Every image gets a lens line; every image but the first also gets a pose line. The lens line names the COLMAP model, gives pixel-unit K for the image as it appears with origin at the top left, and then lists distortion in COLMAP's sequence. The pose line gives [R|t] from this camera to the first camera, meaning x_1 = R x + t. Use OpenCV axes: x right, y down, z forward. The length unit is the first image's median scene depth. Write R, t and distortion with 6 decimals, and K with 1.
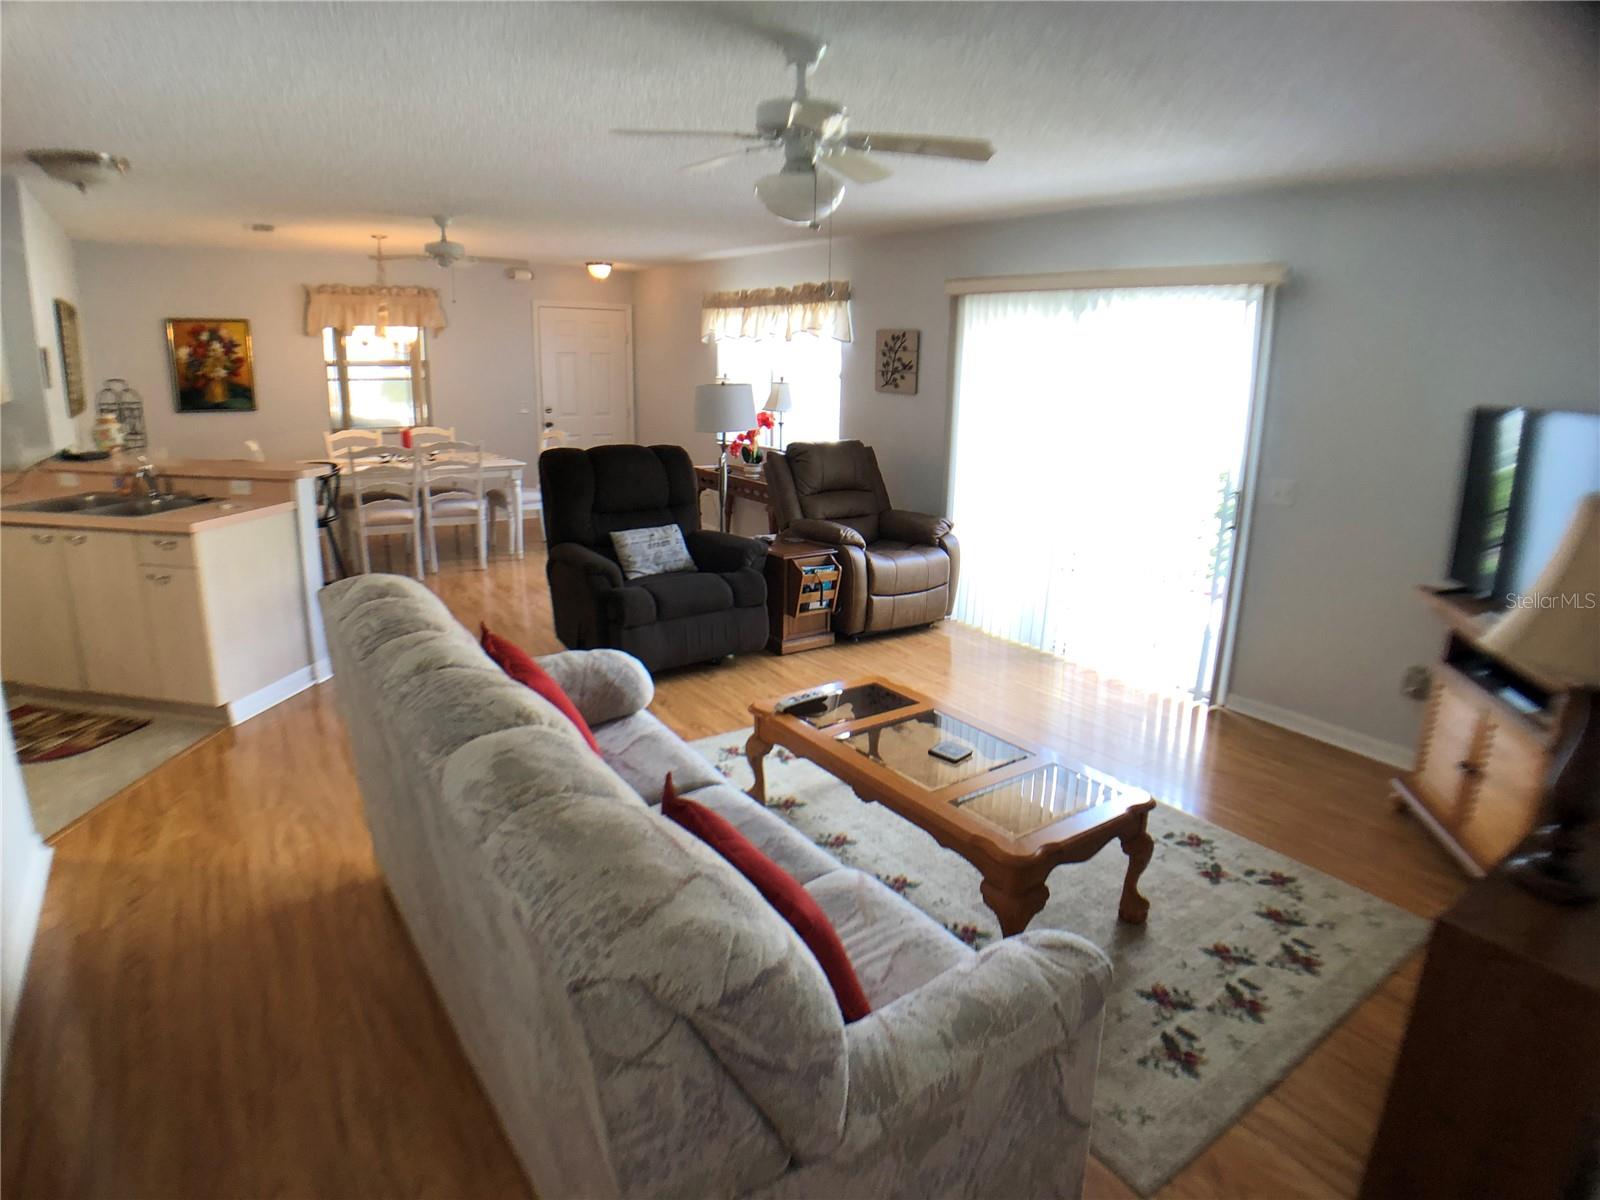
lens RADIAL K [[938.6, 0, 835.9], [0, 938.6, 596.4], [0, 0, 1]] dist [-0.154432, 0.056460]
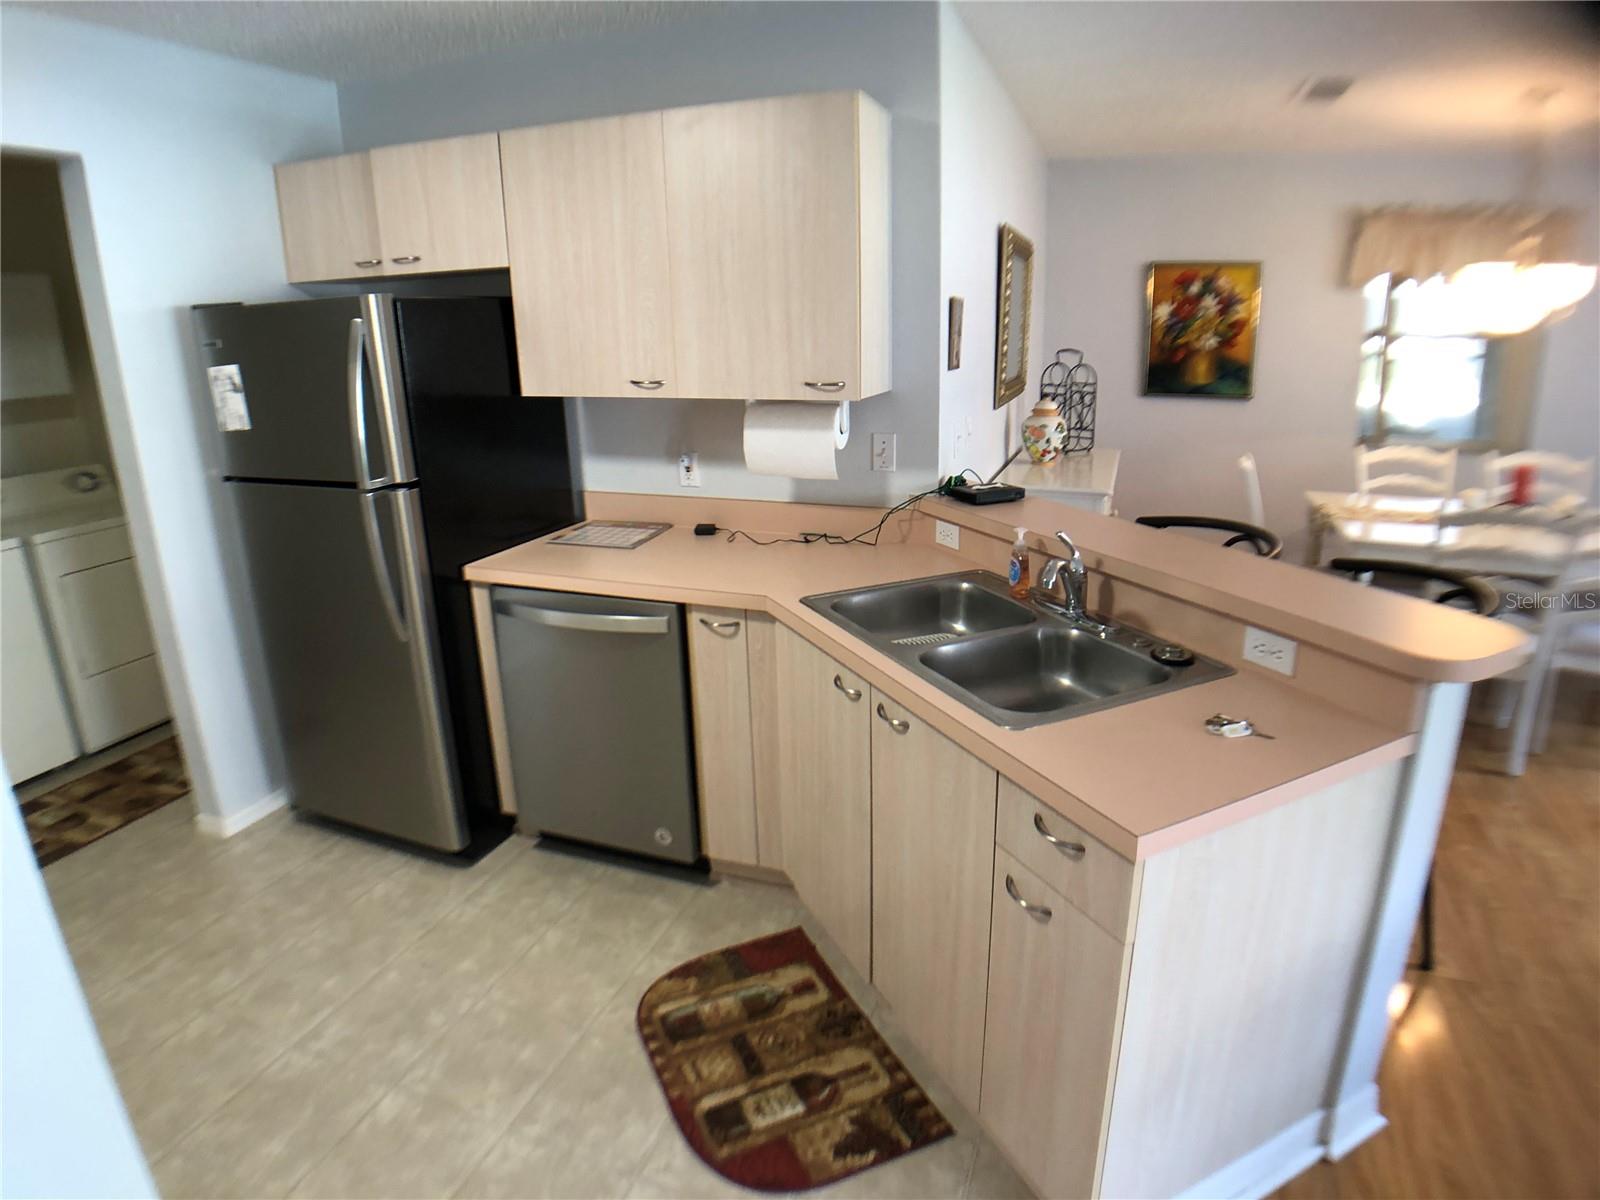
lens RADIAL K [[917.7, 0, 822.8], [0, 917.7, 597.1], [0, 0, 1]] dist [-0.086150, 0.002864]
pose [[0.570698, 0.195813, -0.797472, -0.280904], [-0.165435, 0.978657, 0.121911, -0.096758], [0.804323, 0.062355, 0.590911, 0.358251]]
